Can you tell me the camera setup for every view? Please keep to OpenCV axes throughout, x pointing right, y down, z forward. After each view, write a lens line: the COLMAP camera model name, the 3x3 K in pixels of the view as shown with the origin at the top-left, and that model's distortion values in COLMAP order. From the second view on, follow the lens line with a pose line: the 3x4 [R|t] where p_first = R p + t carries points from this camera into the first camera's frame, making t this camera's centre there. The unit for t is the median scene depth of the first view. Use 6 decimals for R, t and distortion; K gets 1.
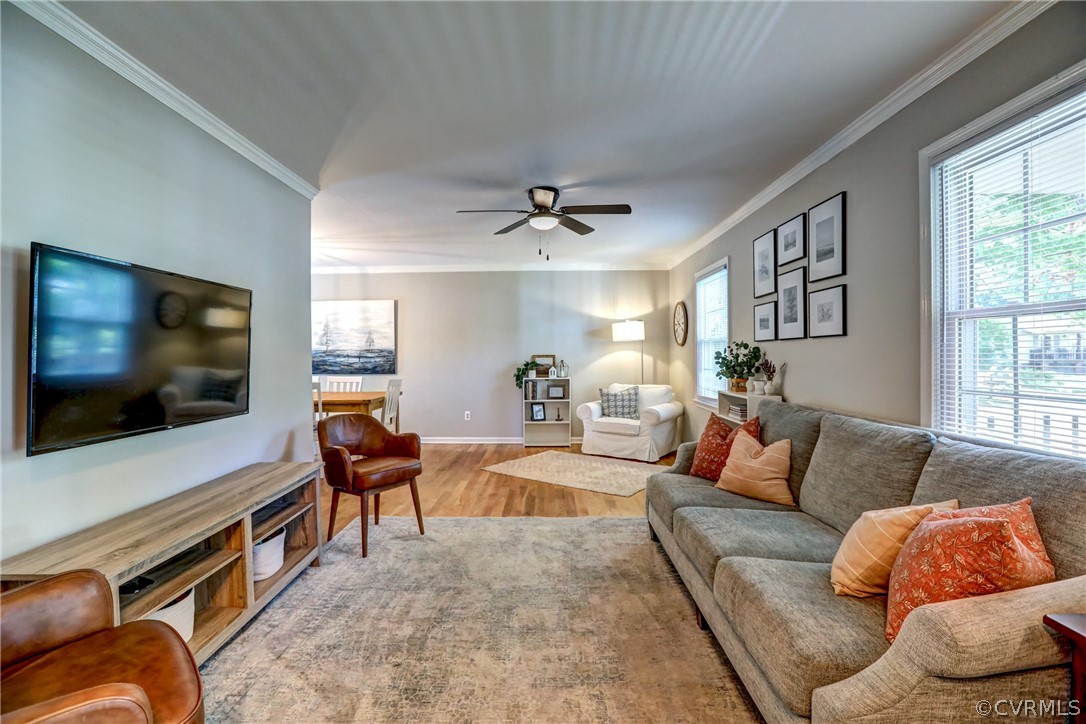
lens RADIAL K [[491.0, 0, 538.0], [0, 491.0, 360.9], [0, 0, 1]] dist [-0.061123, 0.025705]
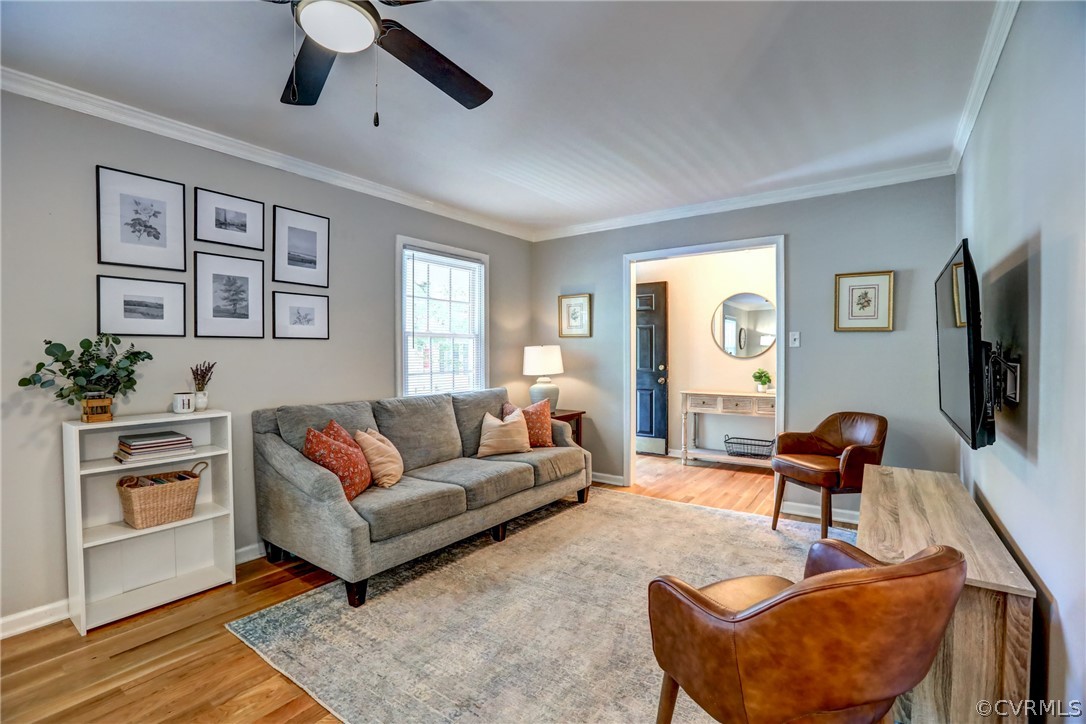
lens RADIAL K [[491.0, 0, 538.0], [0, 491.0, 360.9], [0, 0, 1]] dist [-0.061123, 0.025705]
pose [[-0.820446, -0.003052, 0.571716, -0.578834], [0.012593, 0.999647, 0.023407, -0.025943], [-0.571586, 0.026404, -0.820117, 2.075219]]
